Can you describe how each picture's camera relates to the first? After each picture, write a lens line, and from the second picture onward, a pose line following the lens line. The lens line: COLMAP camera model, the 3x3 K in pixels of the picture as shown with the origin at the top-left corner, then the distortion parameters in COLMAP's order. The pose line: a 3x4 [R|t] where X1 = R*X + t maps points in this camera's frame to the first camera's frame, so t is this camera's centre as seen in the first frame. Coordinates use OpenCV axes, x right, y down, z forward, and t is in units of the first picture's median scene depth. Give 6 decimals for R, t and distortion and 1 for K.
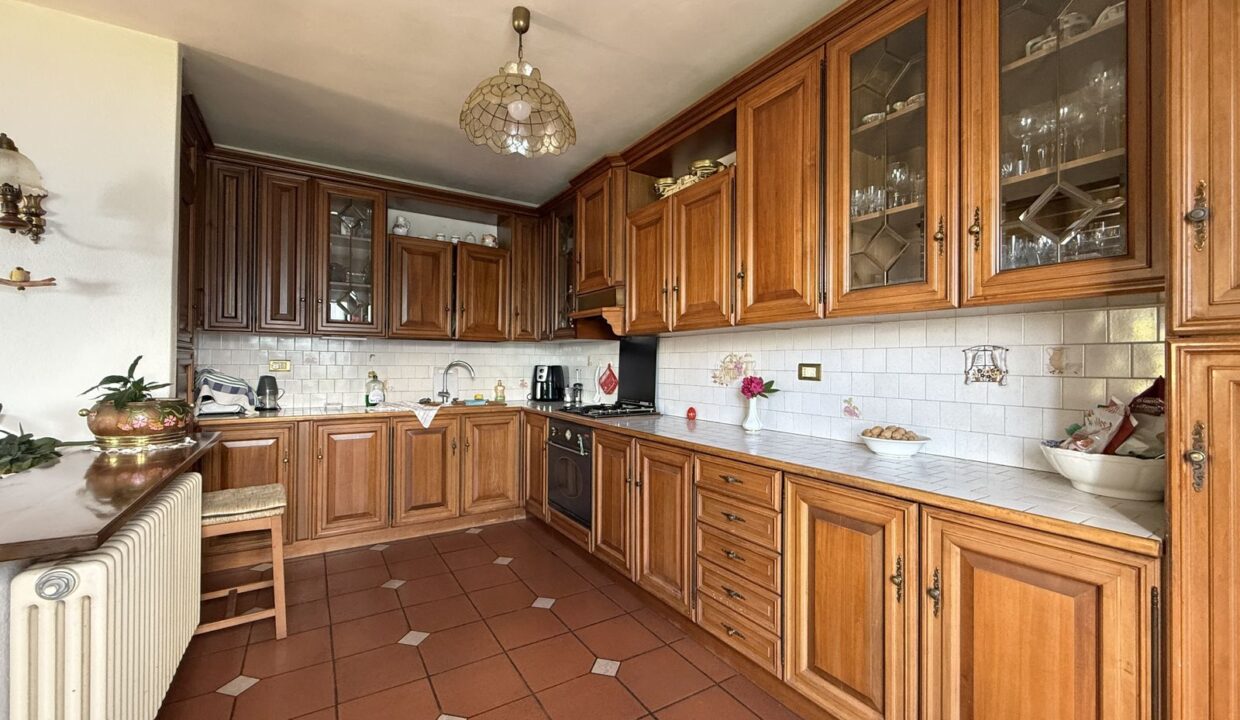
lens RADIAL K [[496.9, 0, 620.1], [0, 496.9, 361.1], [0, 0, 1]] dist [0.000965, 0.000544]
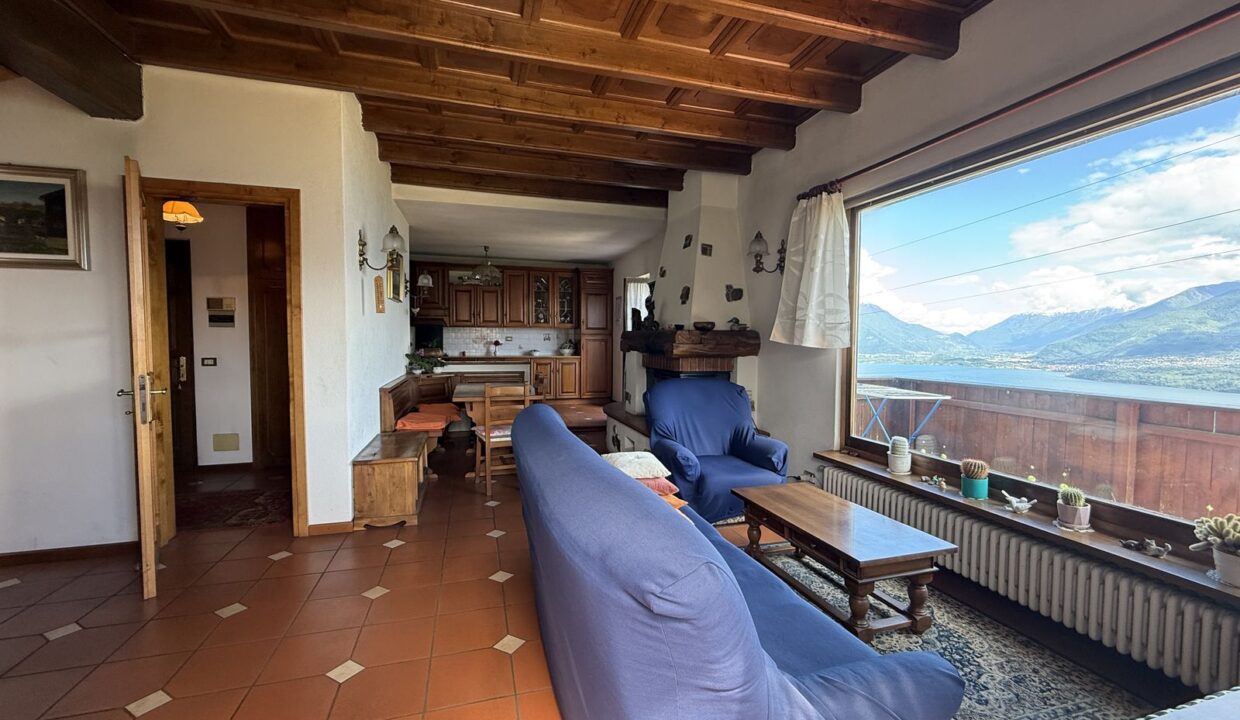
lens RADIAL K [[496.9, 0, 615.6], [0, 496.9, 357.2], [0, 0, 1]] dist [0.000965, 0.000544]
pose [[0.266774, -0.036803, 0.963056, -3.919942], [-0.010304, 0.999105, 0.041035, -0.004945], [-0.963704, -0.020870, 0.266156, -1.078405]]
